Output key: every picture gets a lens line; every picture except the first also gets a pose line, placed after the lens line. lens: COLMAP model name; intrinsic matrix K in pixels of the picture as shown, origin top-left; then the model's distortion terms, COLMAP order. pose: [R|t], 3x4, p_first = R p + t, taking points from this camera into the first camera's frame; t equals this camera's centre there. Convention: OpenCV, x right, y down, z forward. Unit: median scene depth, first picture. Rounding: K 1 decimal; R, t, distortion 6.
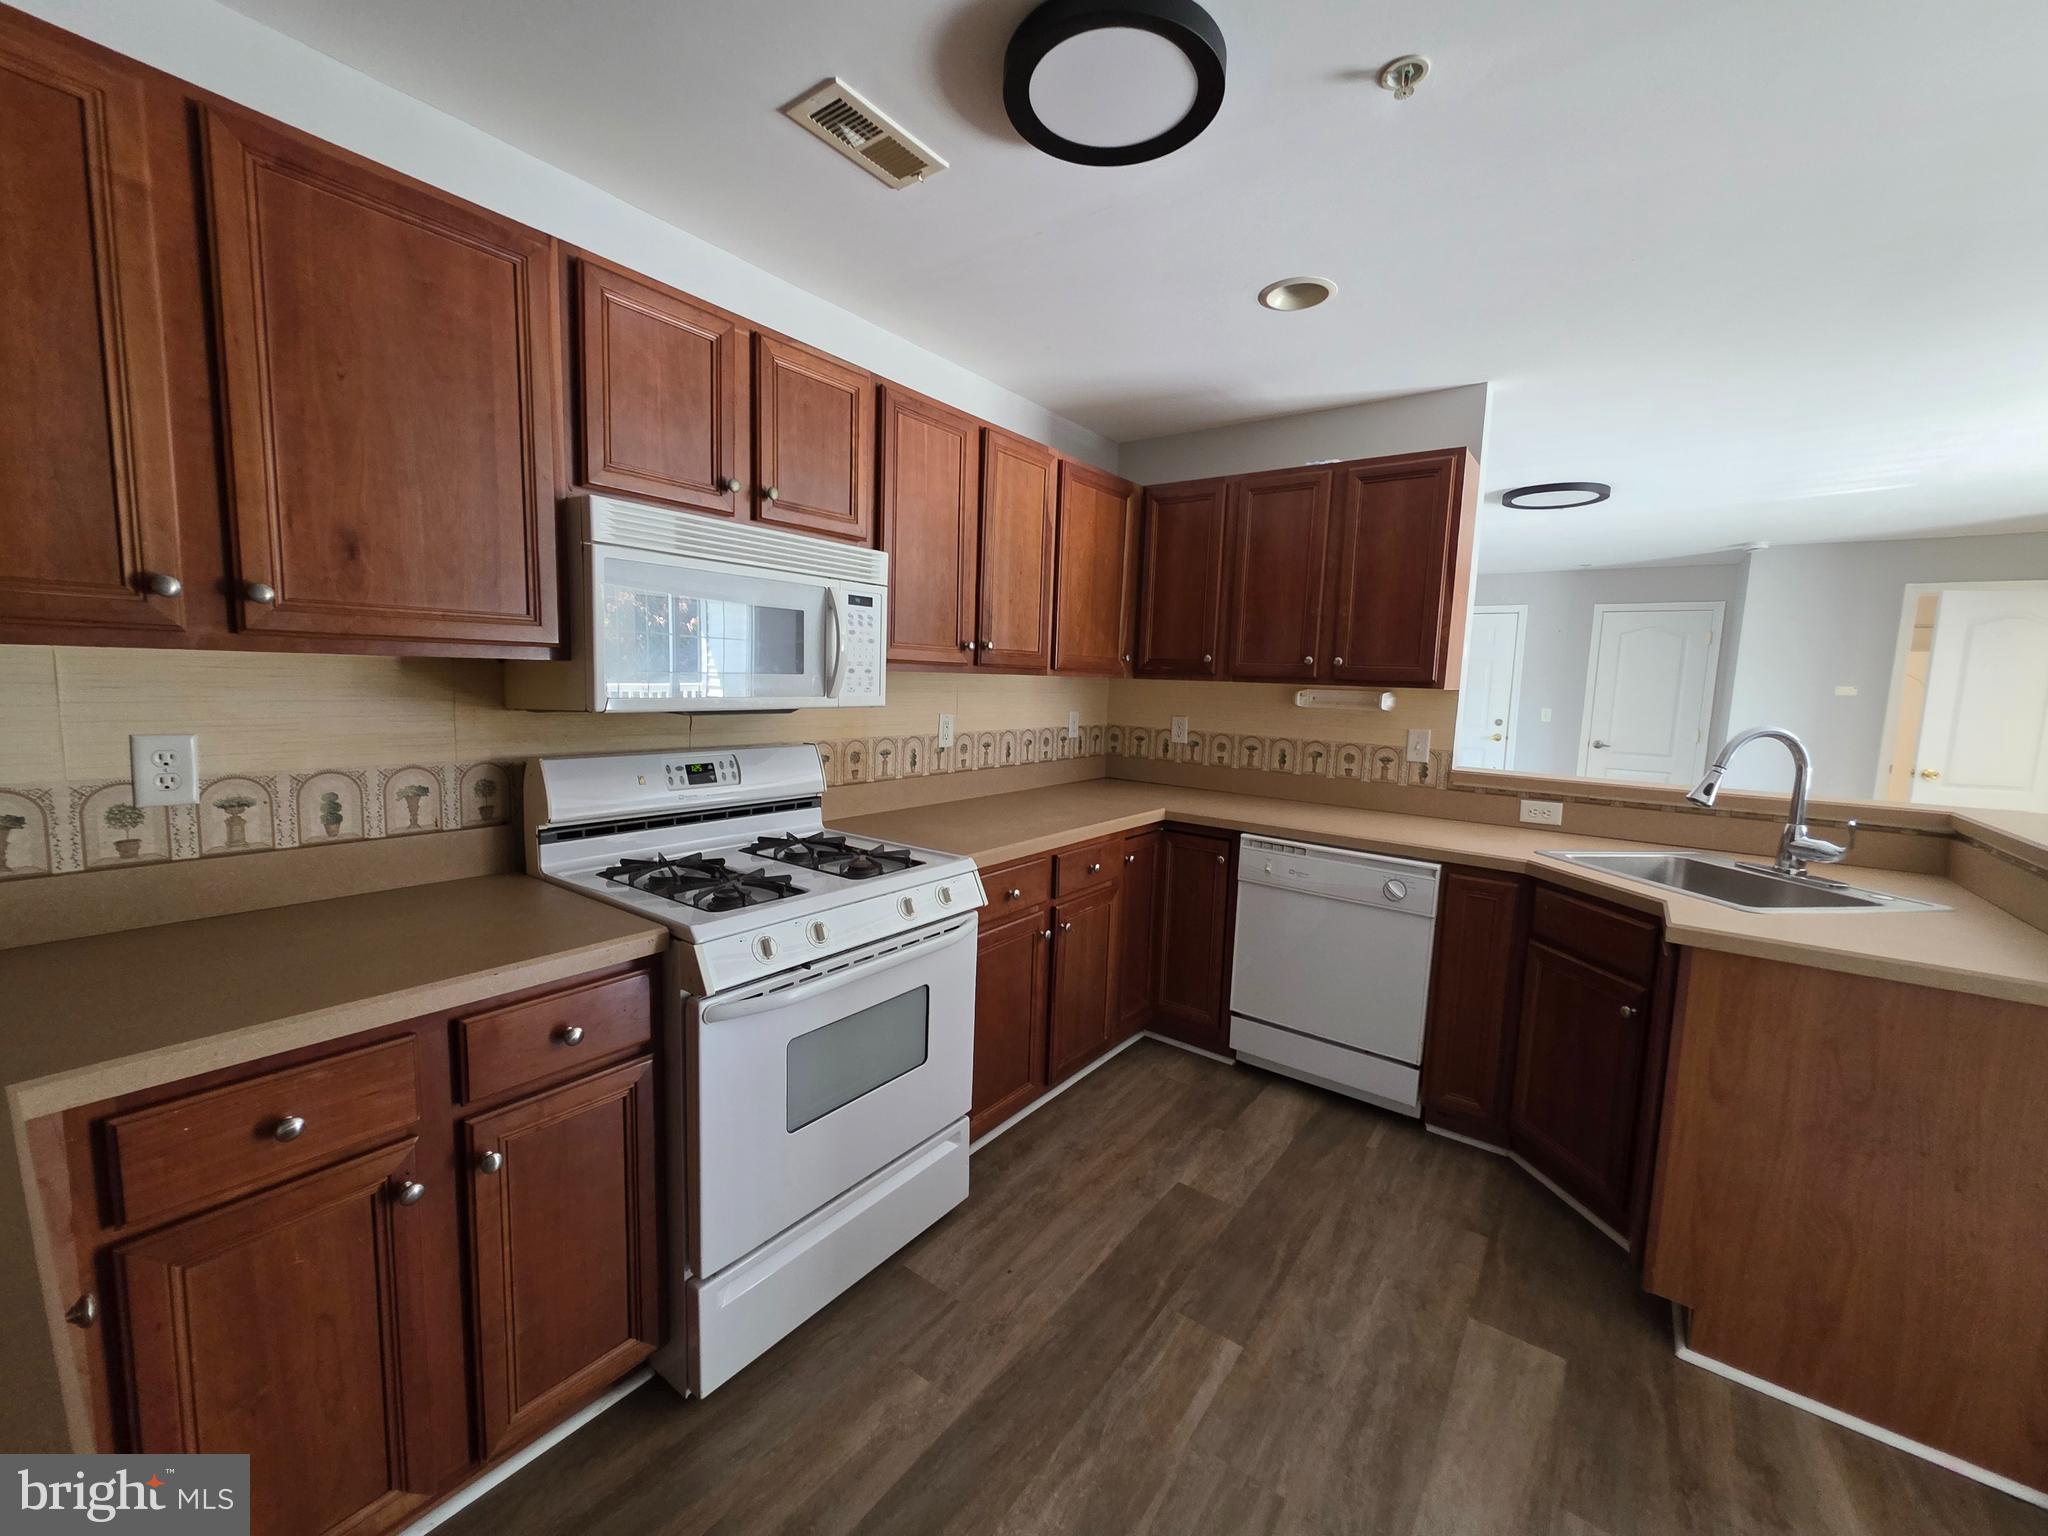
lens RADIAL K [[811.9, 0, 1023.0], [0, 811.9, 766.2], [0, 0, 1]] dist [0.004473, -0.000128]
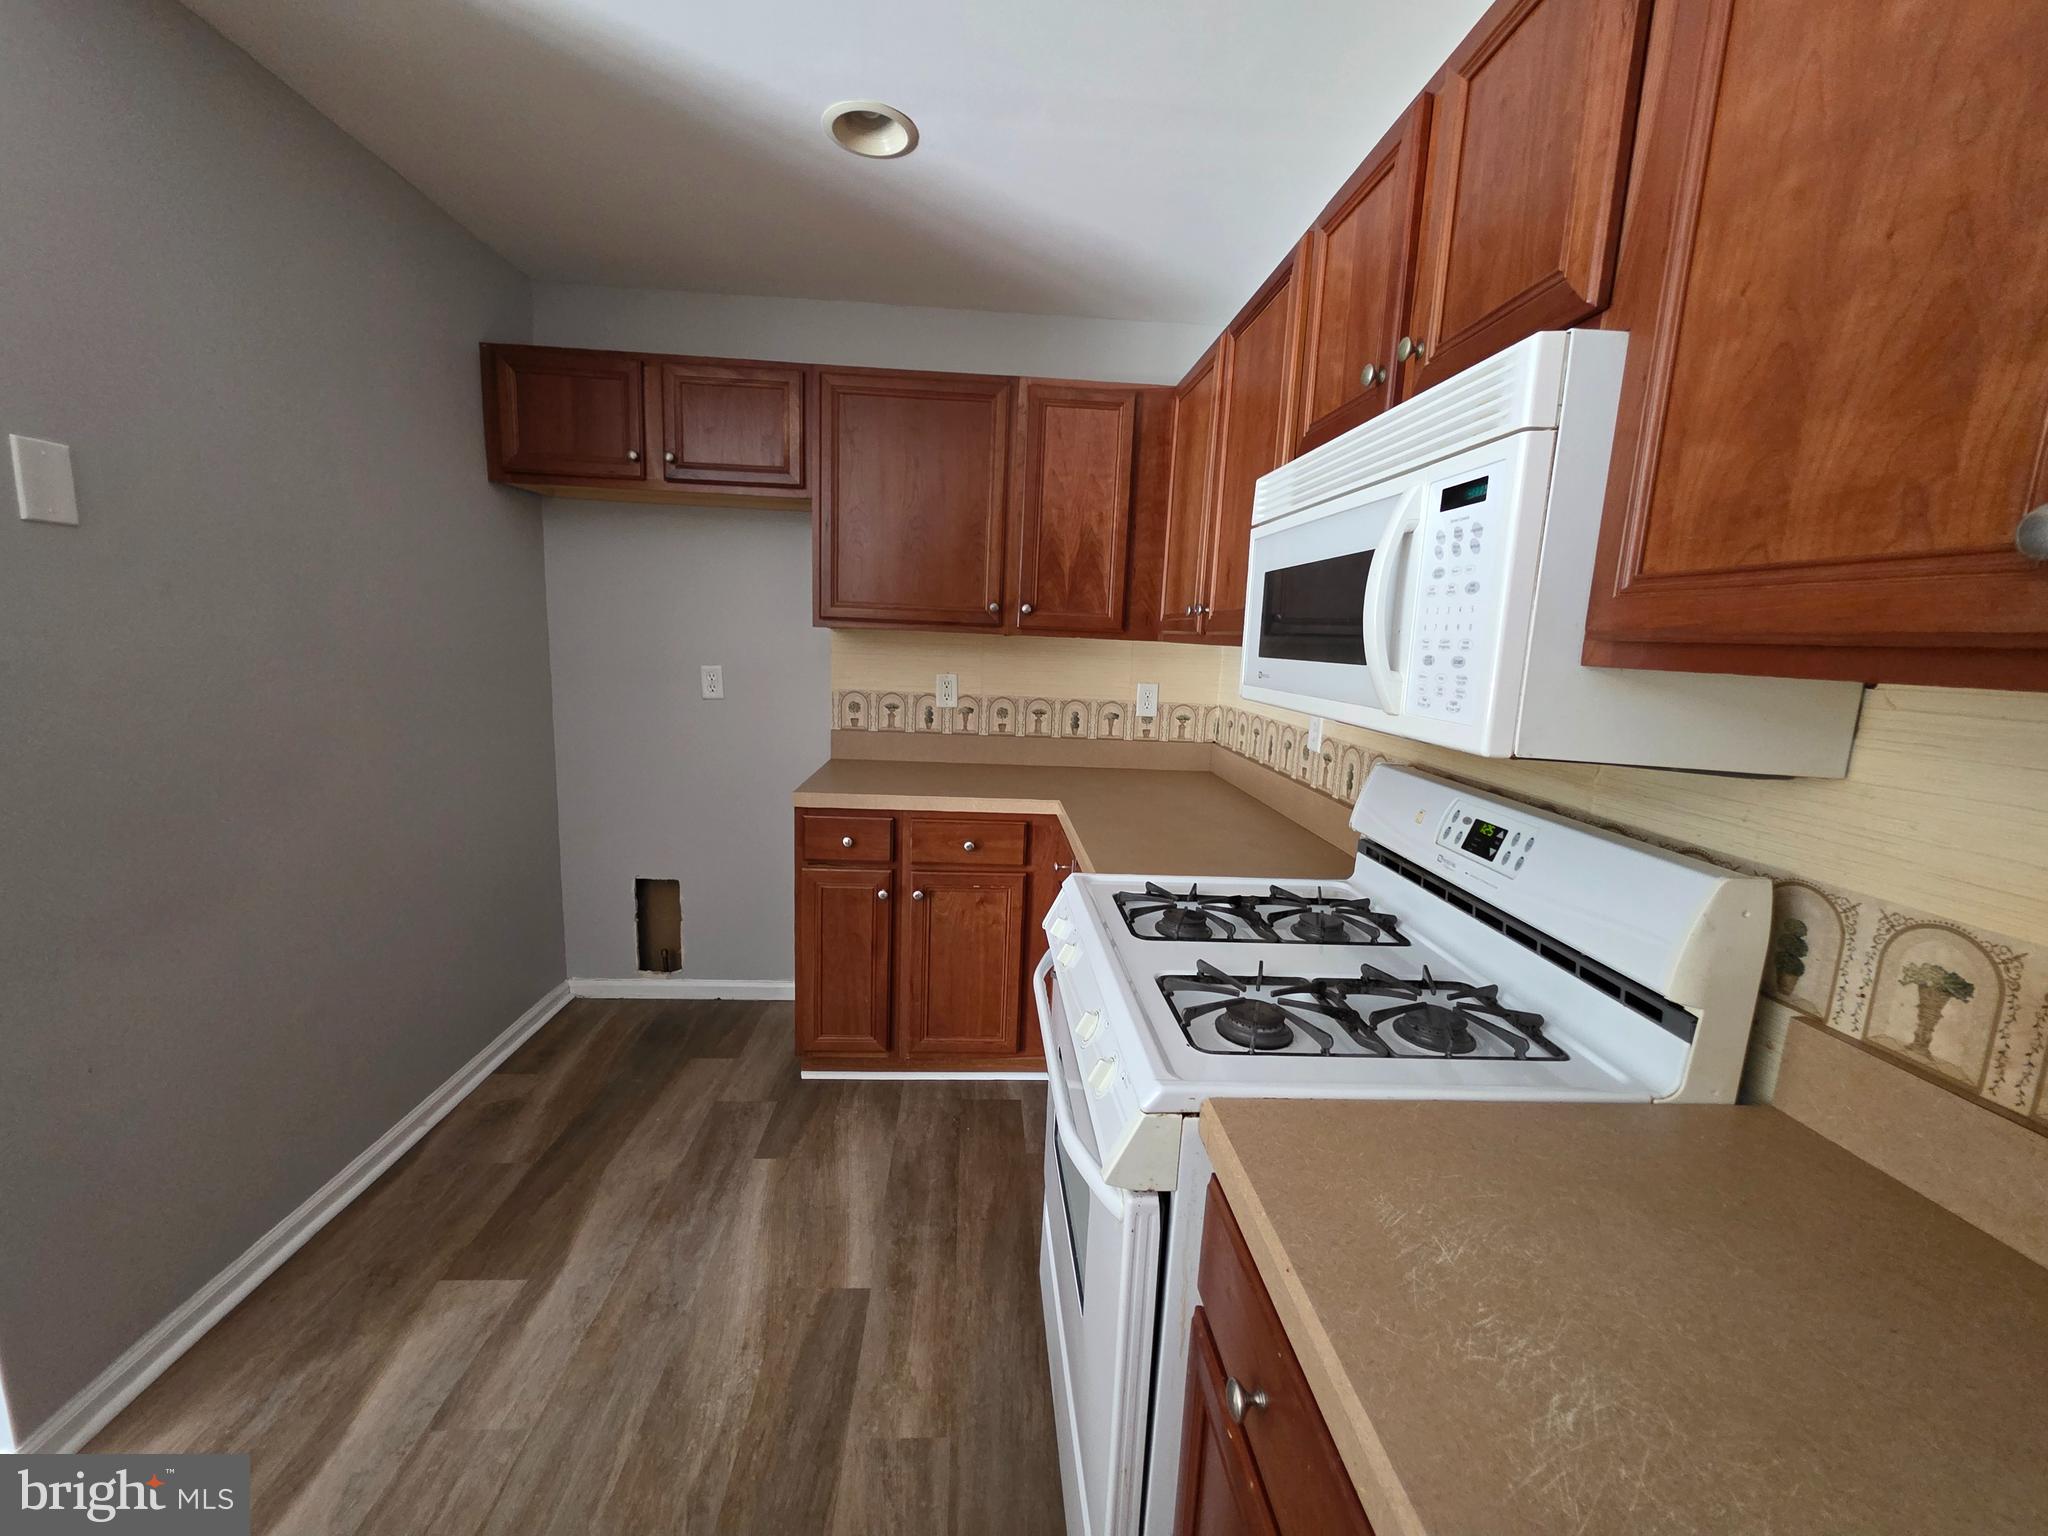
lens RADIAL K [[843.6, 0, 1024.0], [0, 843.6, 768.0], [0, 0, 1]] dist [0.003734, 0.000125]
pose [[-0.772607, 0.043960, -0.633361, 0.339683], [-0.130879, 0.965145, 0.226640, -0.180600], [0.621249, 0.257997, -0.739924, 1.609757]]
